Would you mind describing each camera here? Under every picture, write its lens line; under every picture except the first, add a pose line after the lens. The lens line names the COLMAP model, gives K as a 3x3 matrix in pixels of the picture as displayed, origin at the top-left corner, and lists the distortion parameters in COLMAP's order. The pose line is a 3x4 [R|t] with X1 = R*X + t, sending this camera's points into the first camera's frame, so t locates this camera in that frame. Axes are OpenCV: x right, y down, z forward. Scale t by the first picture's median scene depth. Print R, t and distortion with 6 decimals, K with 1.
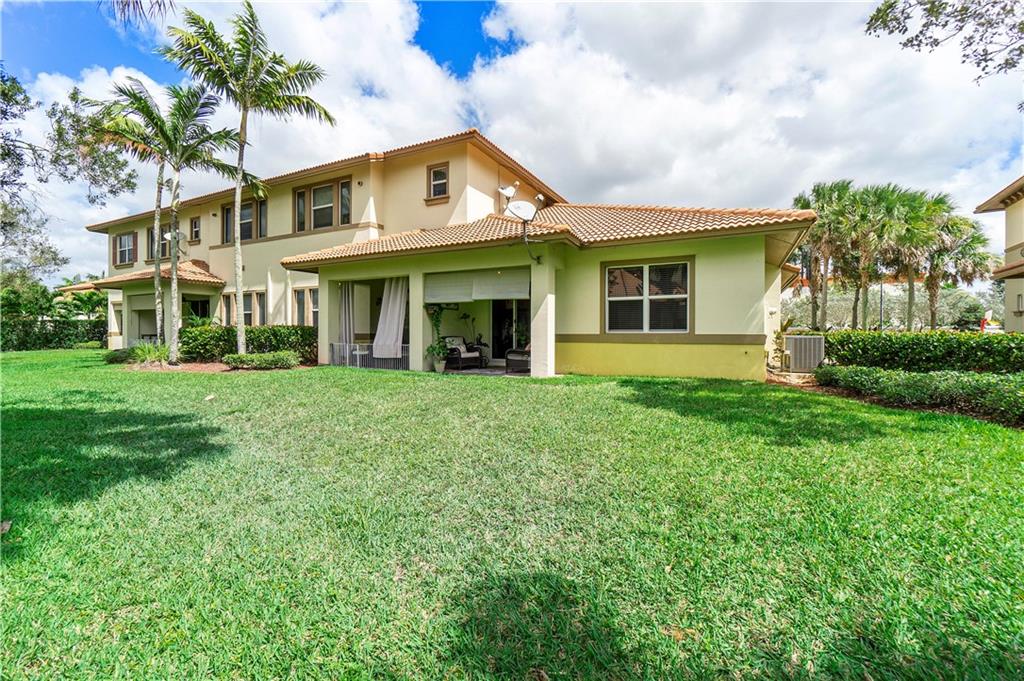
lens RADIAL K [[445.2, 0, 508.1], [0, 445.2, 338.9], [0, 0, 1]] dist [-0.008986, 0.002233]
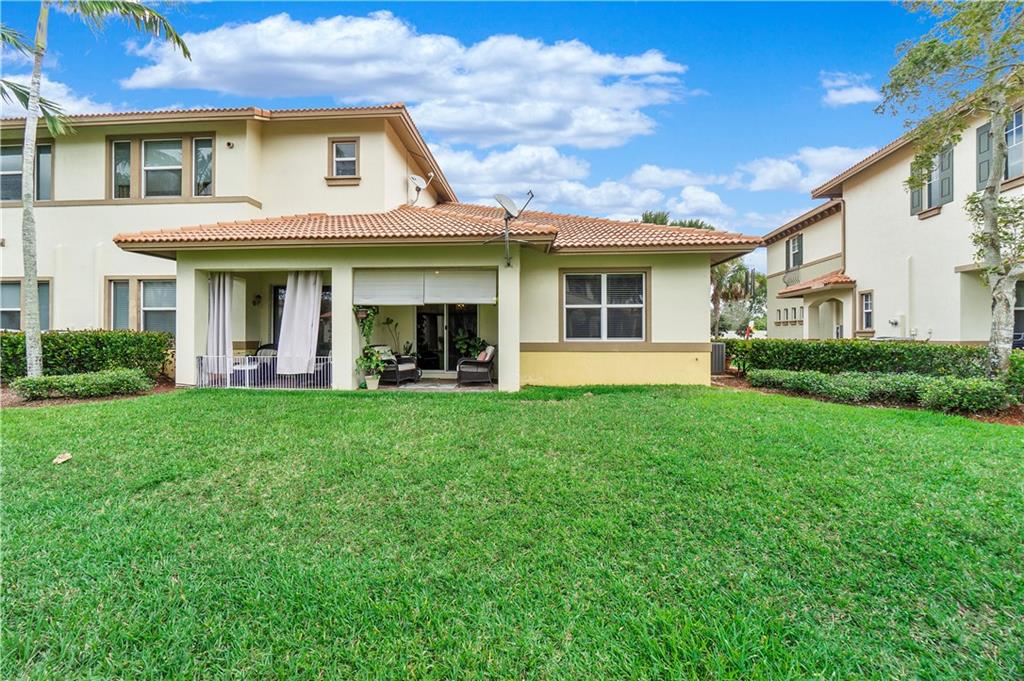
lens RADIAL K [[445.2, 0, 507.7], [0, 445.2, 336.3], [0, 0, 1]] dist [-0.008986, 0.002233]
pose [[0.915743, -0.000517, 0.401764, -0.249263], [0.005253, 0.999929, -0.010687, -0.012796], [-0.401730, 0.011897, 0.915681, 0.143142]]
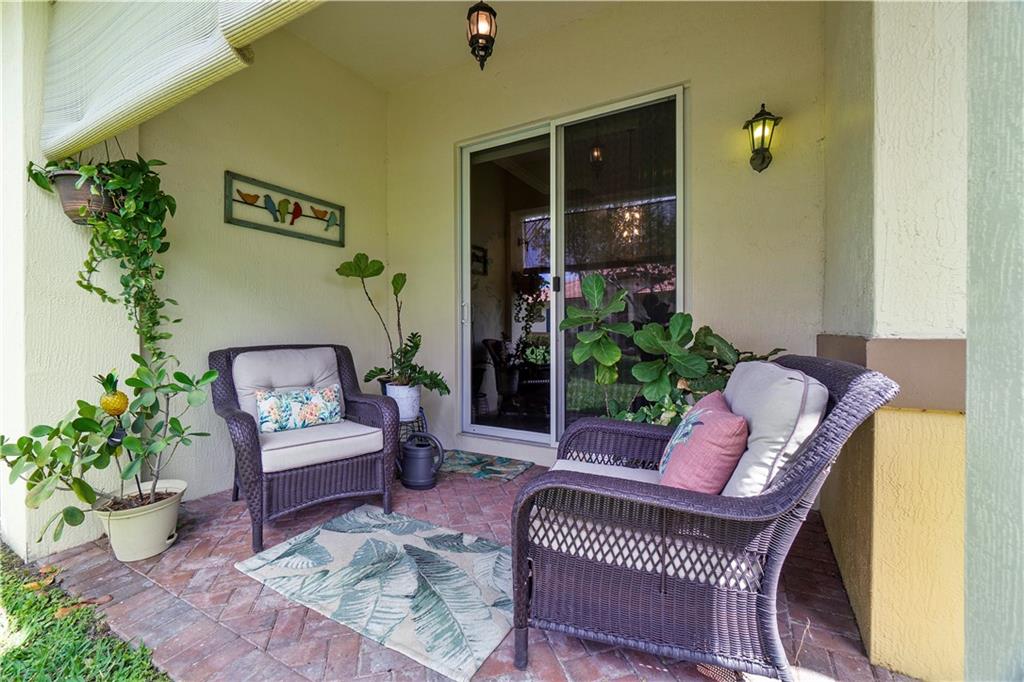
lens RADIAL K [[445.2, 0, 511.5], [0, 445.2, 336.0], [0, 0, 1]] dist [-0.008986, 0.002233]
pose [[0.999489, -0.002102, -0.031885, -0.002625], [0.002016, 0.999994, -0.002738, -0.010860], [0.031891, 0.002673, 0.999488, 0.814179]]
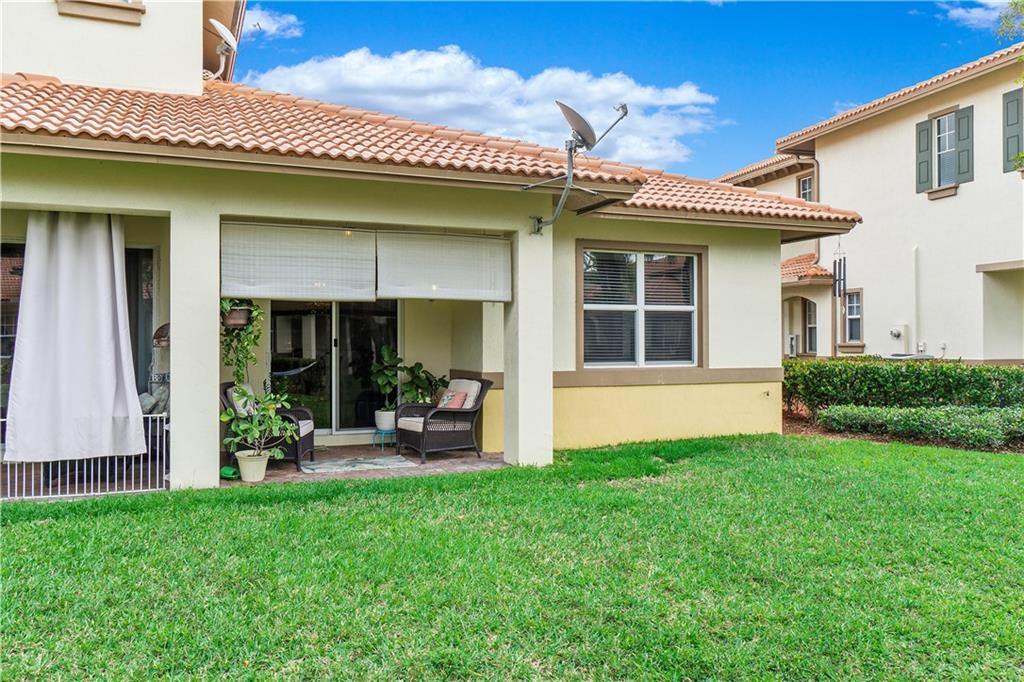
lens RADIAL K [[798.4, 0, 514.6], [0, 798.4, 340.8], [0, 0, 1]] dist [-0.015456, 0.003449]
pose [[0.633977, 0.001889, 0.773350, -0.525691], [0.012193, 0.999848, -0.012437, -0.032170], [-0.773256, 0.017314, 0.633857, 0.388846]]
